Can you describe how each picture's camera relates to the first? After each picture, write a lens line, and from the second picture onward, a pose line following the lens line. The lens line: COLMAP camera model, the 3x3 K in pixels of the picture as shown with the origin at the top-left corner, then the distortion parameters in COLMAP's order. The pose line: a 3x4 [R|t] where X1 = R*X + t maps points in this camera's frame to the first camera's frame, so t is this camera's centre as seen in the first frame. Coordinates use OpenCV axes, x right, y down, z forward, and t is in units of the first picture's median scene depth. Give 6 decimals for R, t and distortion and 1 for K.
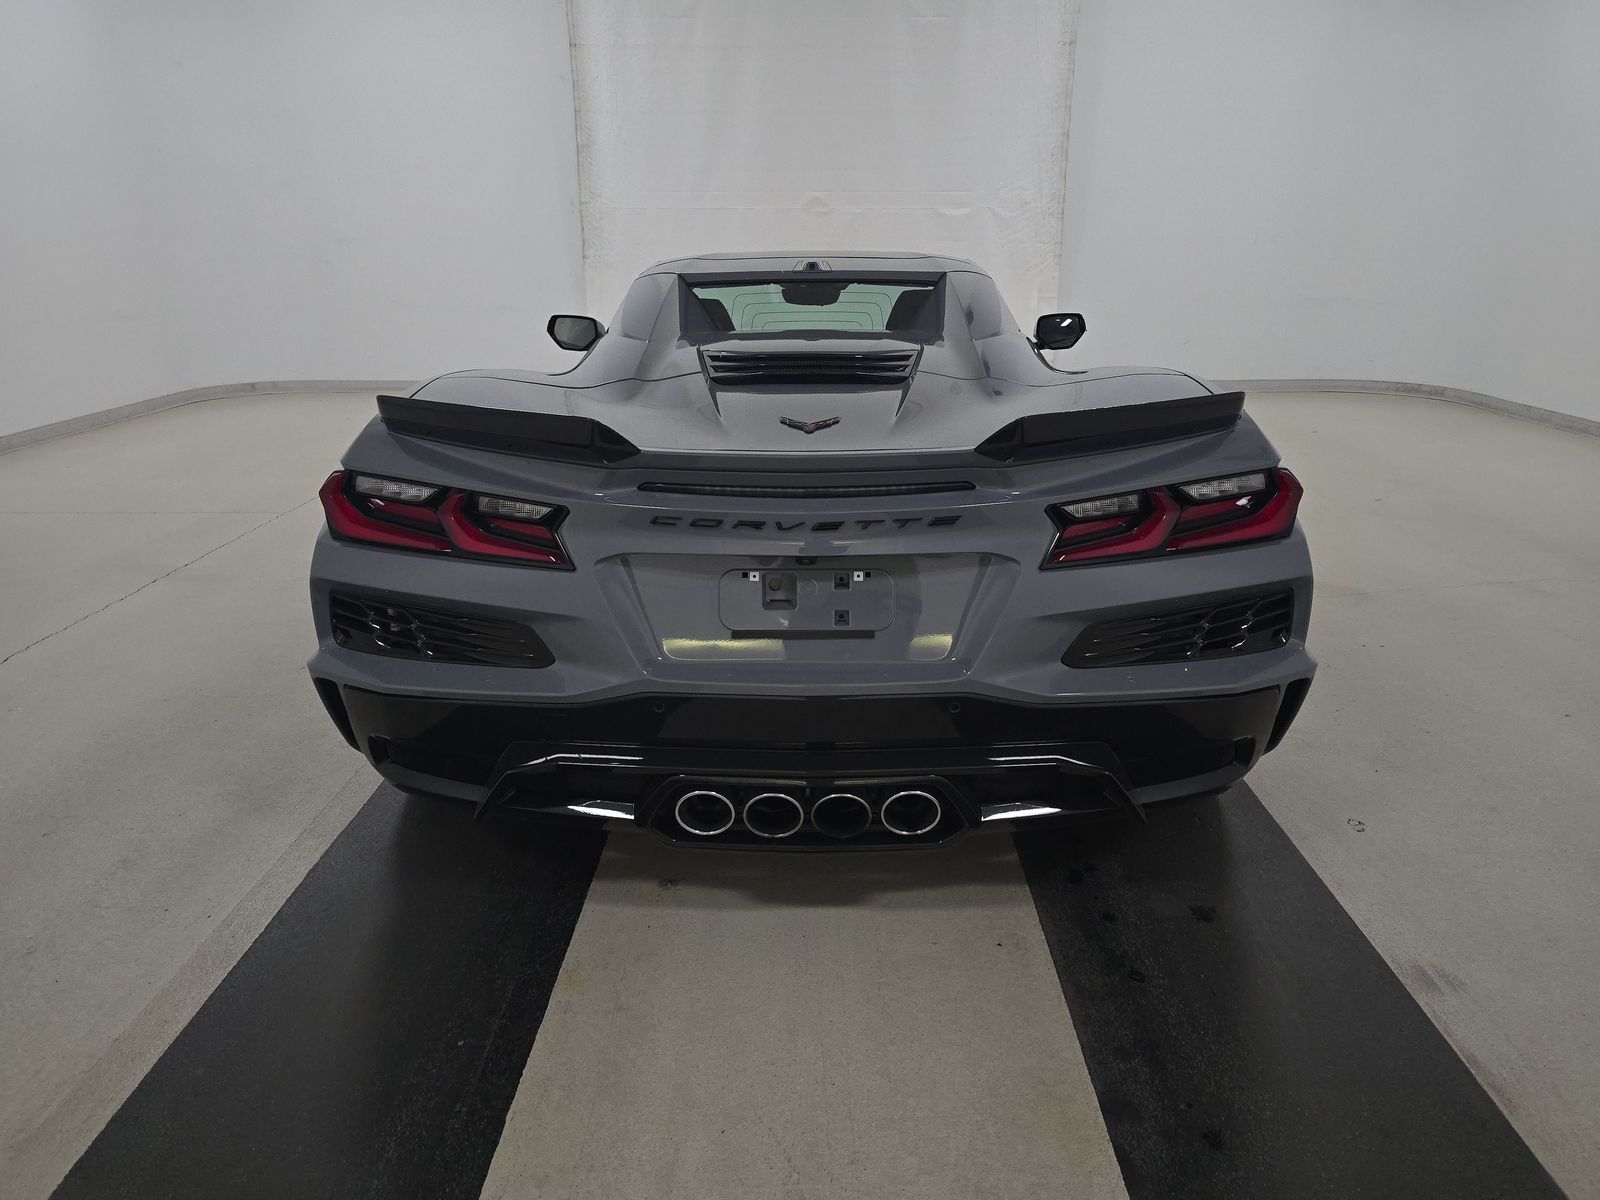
lens RADIAL K [[1065.1, 0, 803.6], [0, 1065.1, 604.0], [0, 0, 1]] dist [0.027934, -0.007354]
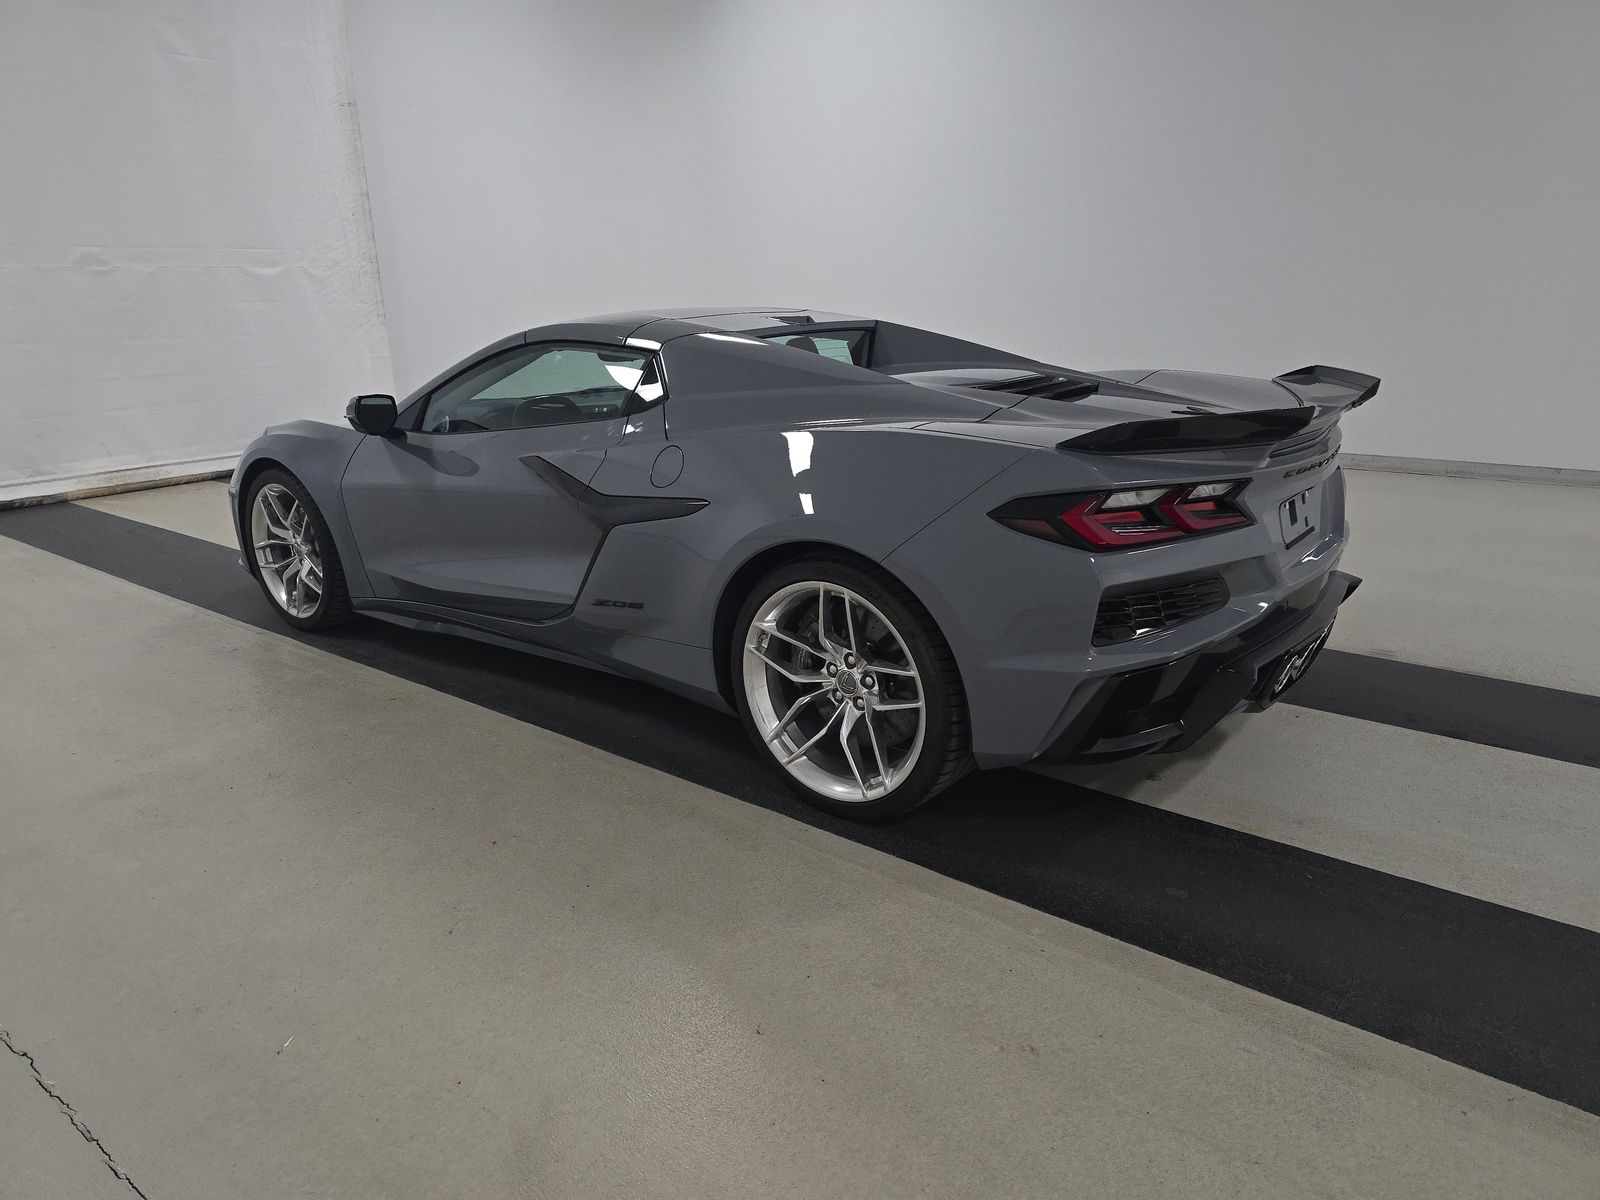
lens RADIAL K [[1065.1, 0, 800.4], [0, 1065.1, 603.0], [0, 0, 1]] dist [0.027934, -0.007354]
pose [[0.608328, -0.241542, 0.756039, -0.937381], [0.279436, 0.956756, 0.080826, -0.118326], [-0.742868, 0.162096, 0.649517, 0.310454]]
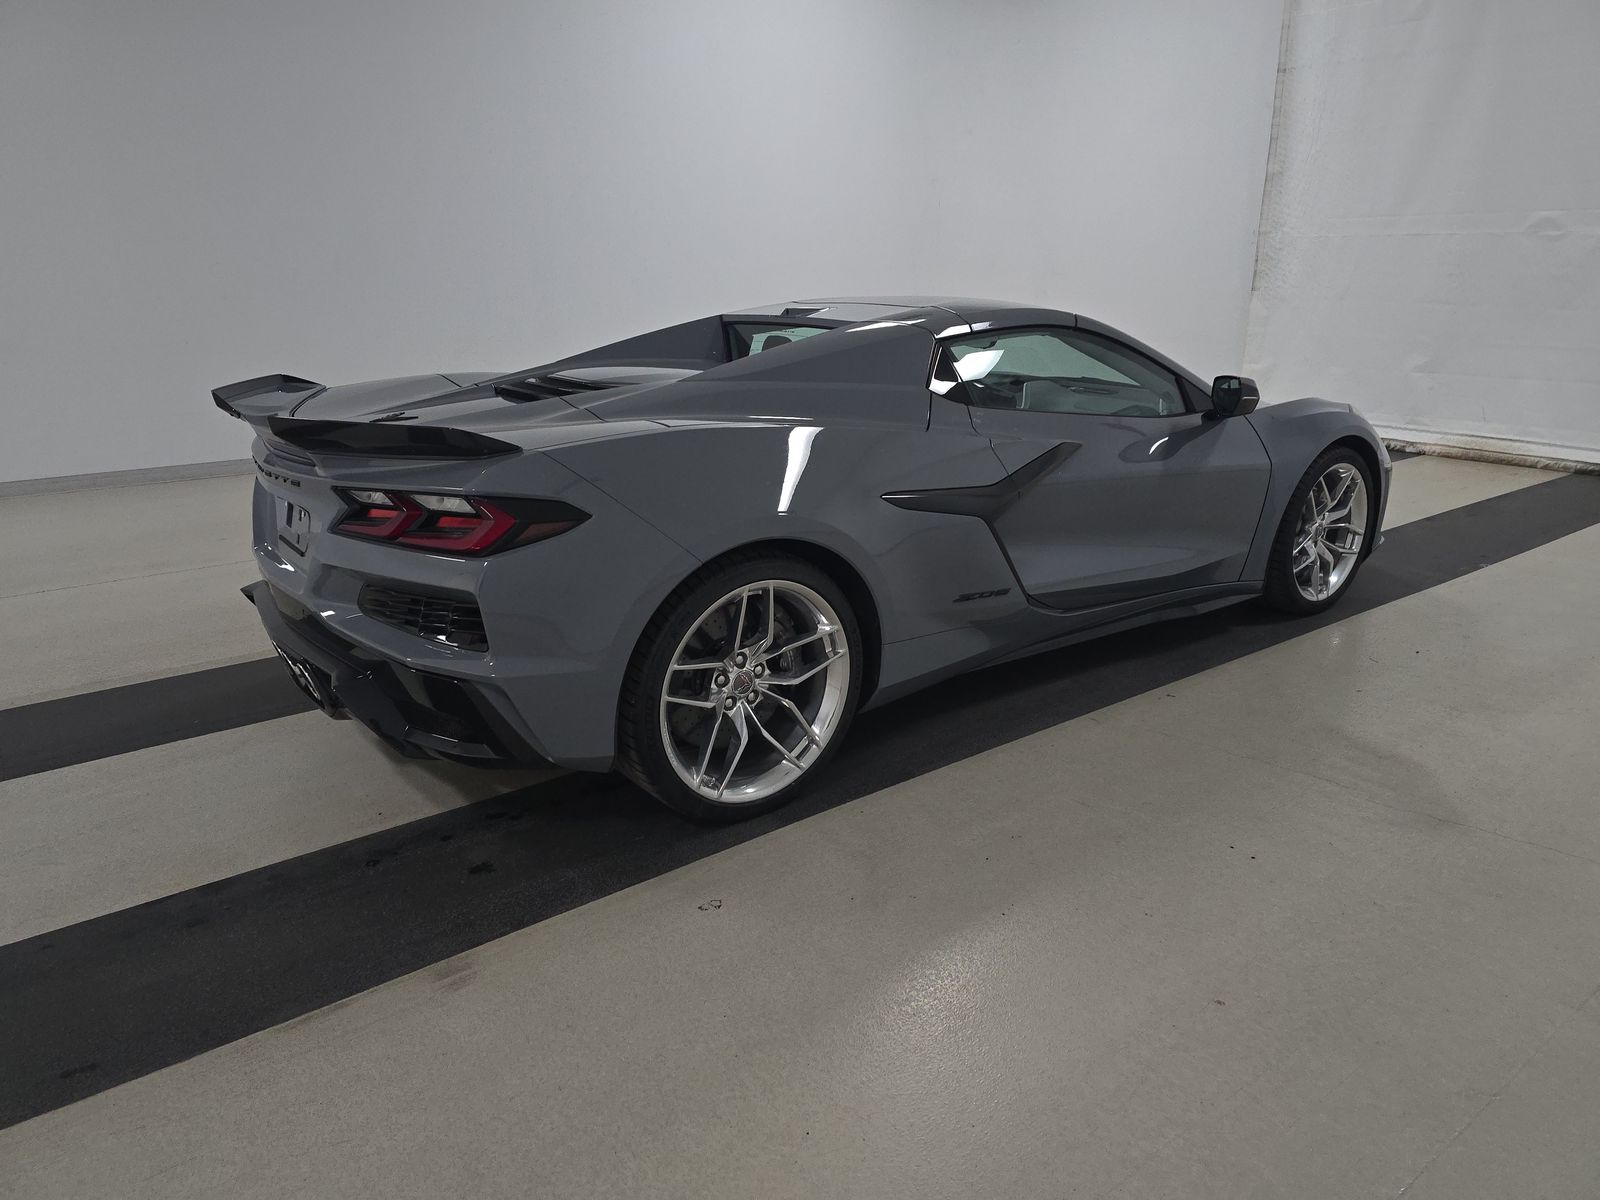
lens RADIAL K [[1065.1, 0, 806.4], [0, 1065.1, 594.5], [0, 0, 1]] dist [0.027934, -0.007354]
pose [[0.620897, 0.234297, -0.748059, 0.914857], [-0.253343, 0.963053, 0.091357, -0.129287], [0.741825, 0.132792, 0.657315, 0.296064]]
